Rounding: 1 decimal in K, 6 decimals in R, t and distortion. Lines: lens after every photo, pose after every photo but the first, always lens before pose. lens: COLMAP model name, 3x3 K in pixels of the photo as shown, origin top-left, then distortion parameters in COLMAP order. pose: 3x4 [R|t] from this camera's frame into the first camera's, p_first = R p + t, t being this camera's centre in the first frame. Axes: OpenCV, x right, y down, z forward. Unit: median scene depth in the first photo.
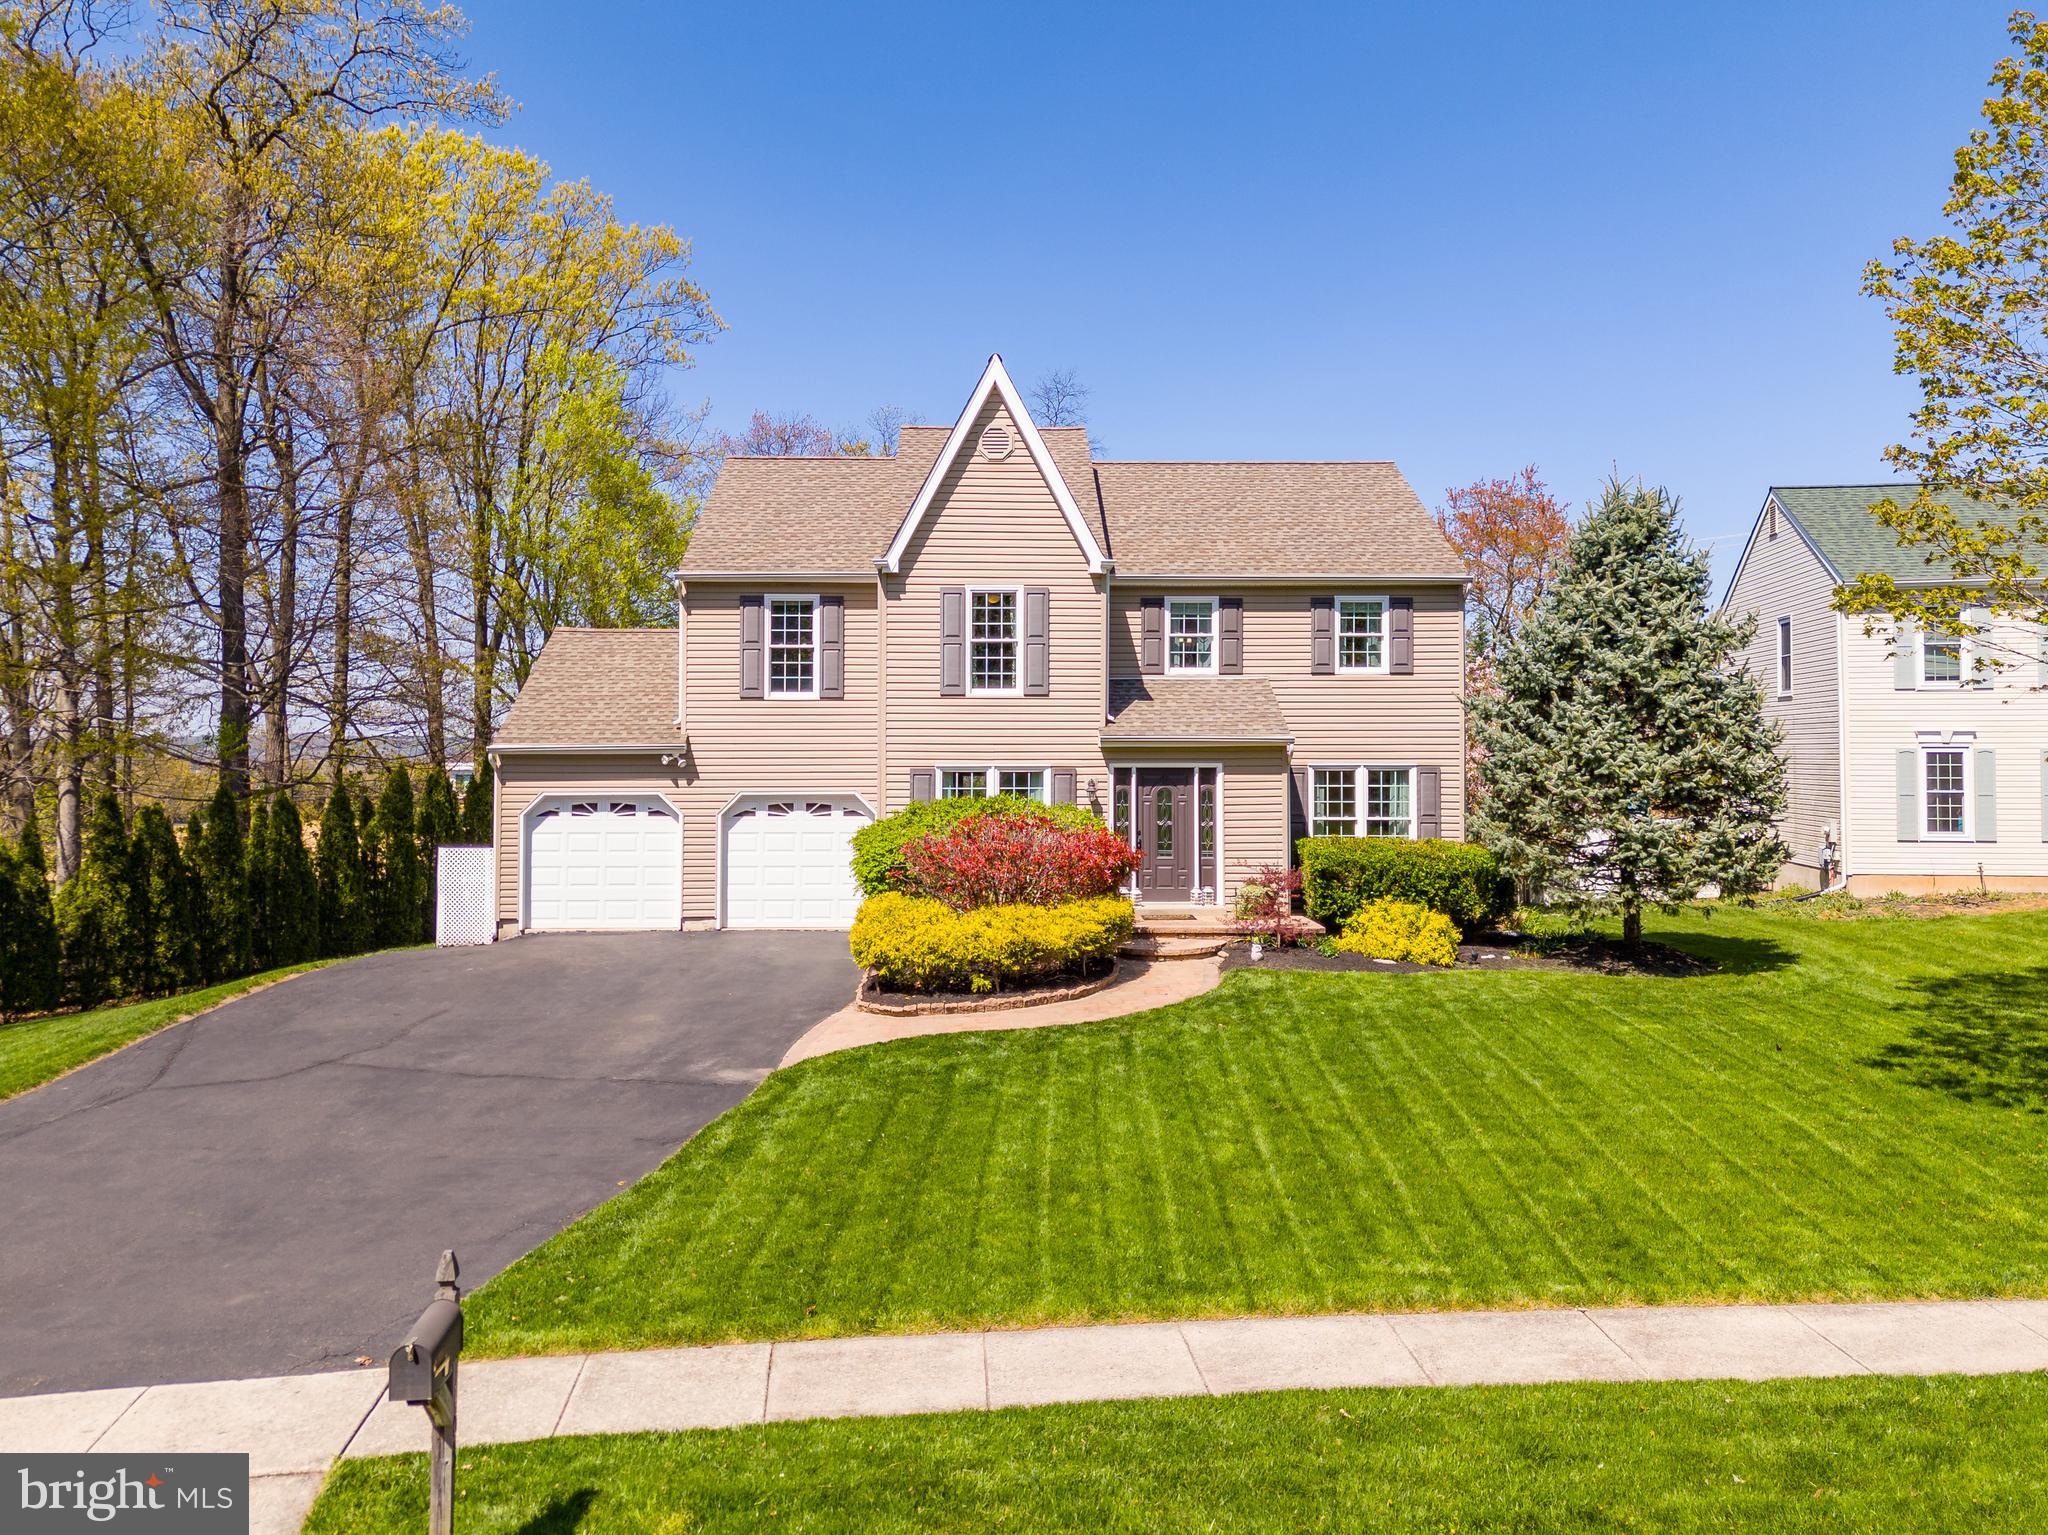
lens RADIAL K [[1541.6, 0, 1114.1], [0, 1541.6, 660.6], [0, 0, 1]] dist [0.006852, 0.001614]
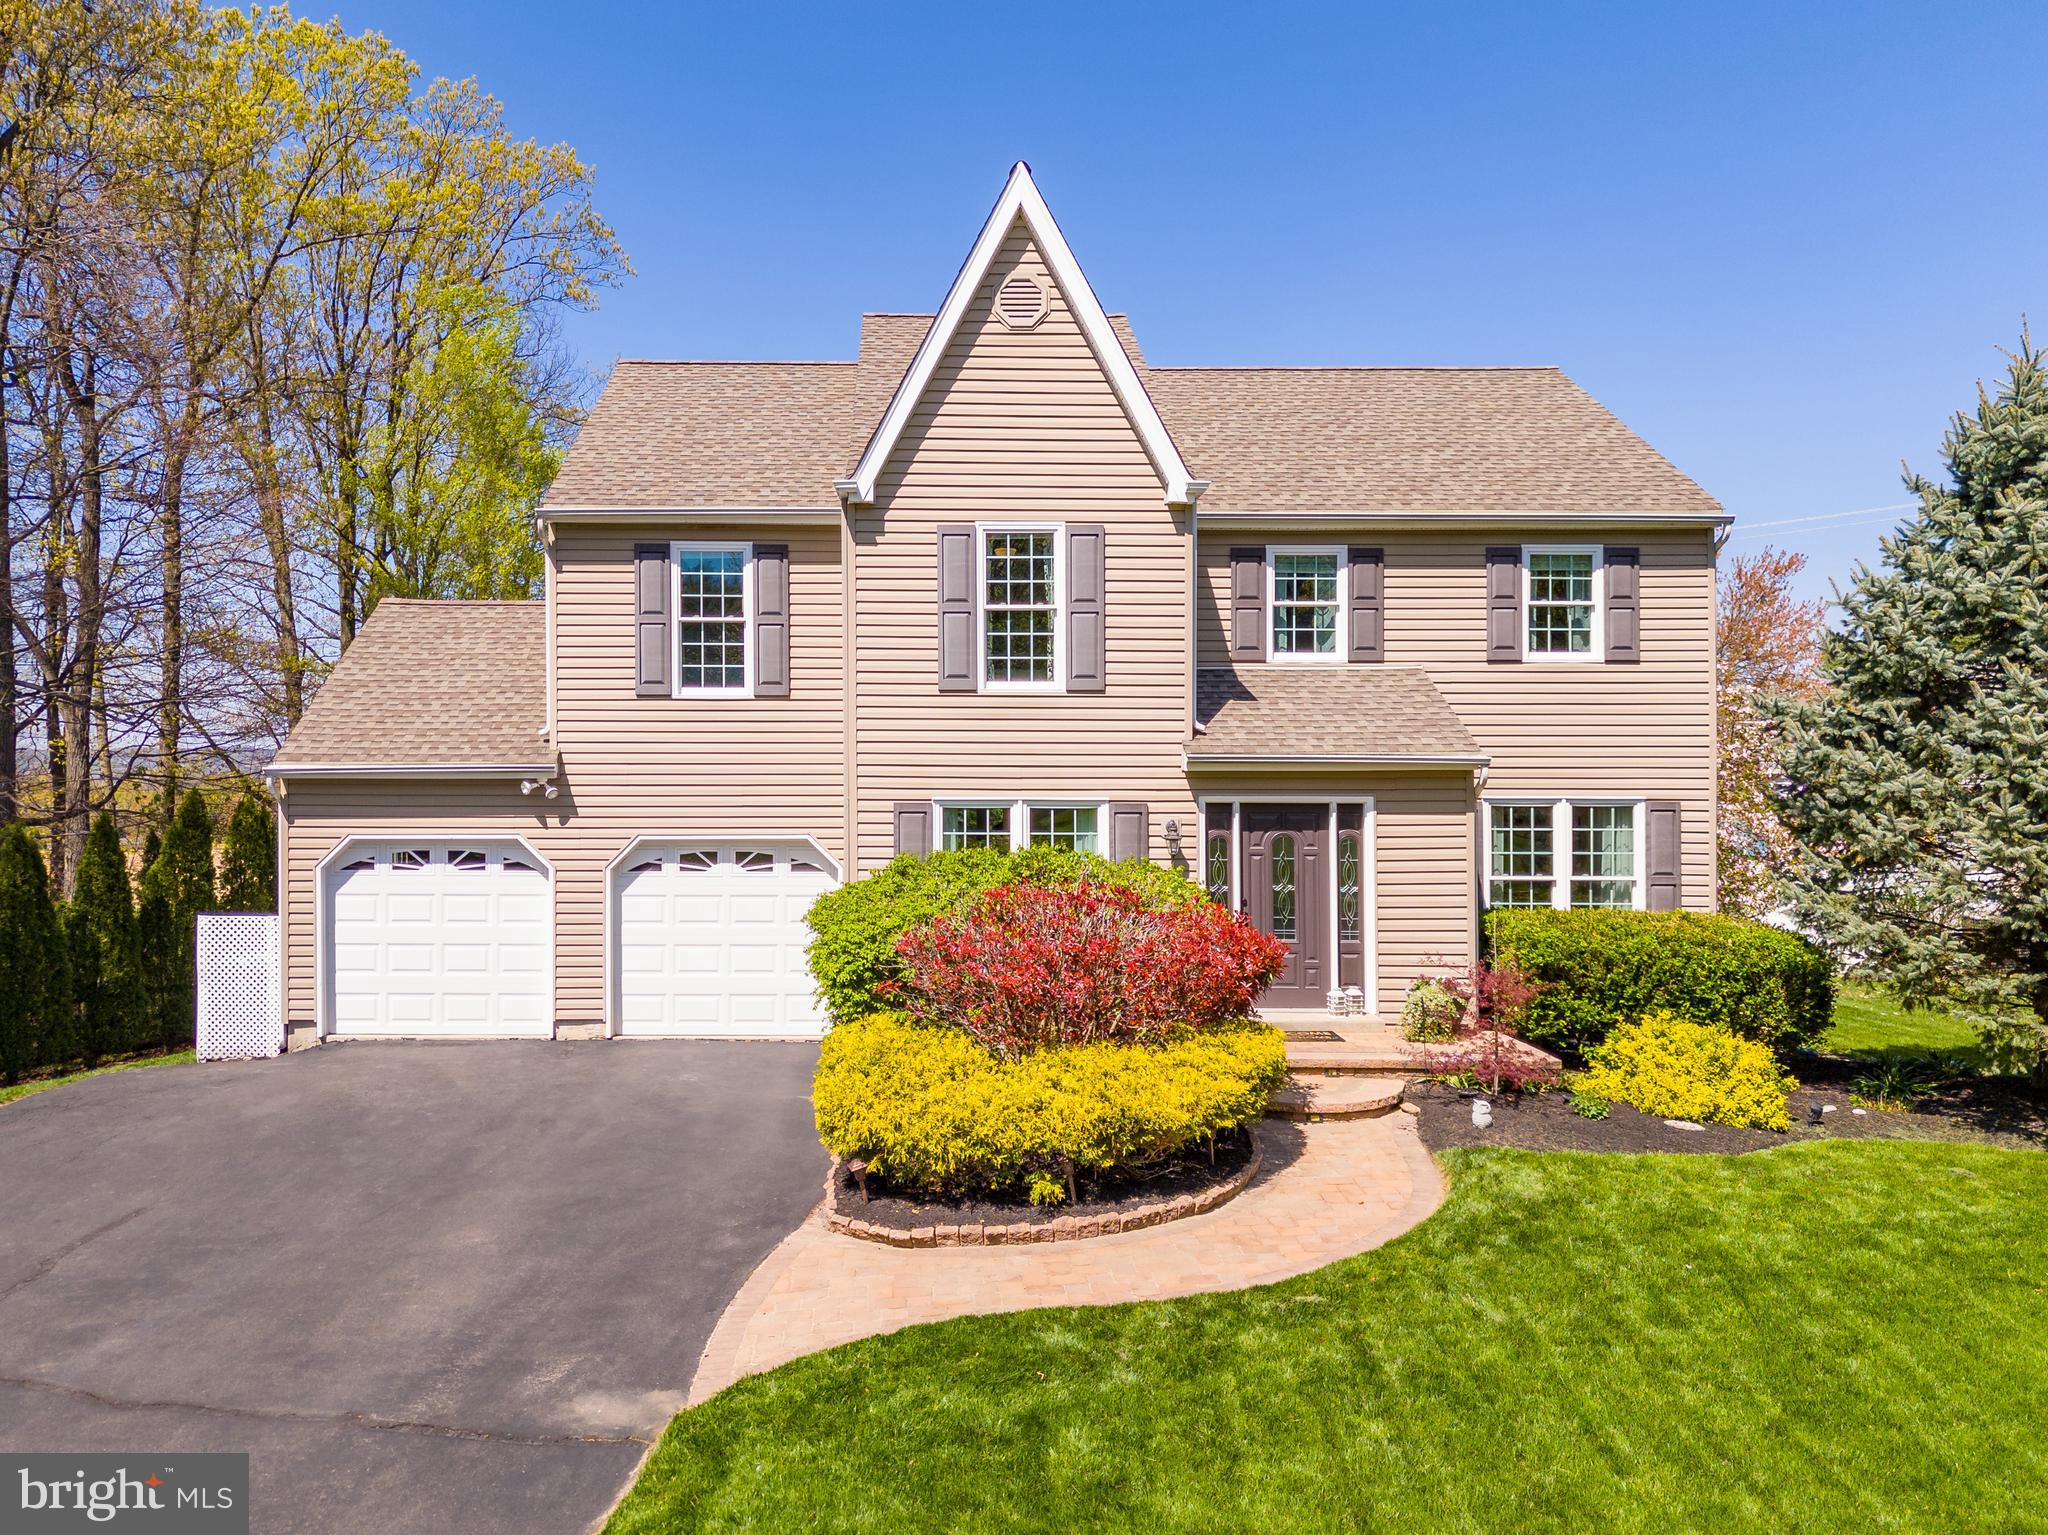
lens RADIAL K [[1644.5, 0, 1017.9], [0, 1644.5, 773.9], [0, 0, 1]] dist [0.006622, 0.005016]
pose [[0.999675, 0.002718, -0.025338, -0.058265], [-0.001134, 0.998054, 0.062340, 0.013199], [0.025458, -0.062291, 0.997733, 0.287954]]
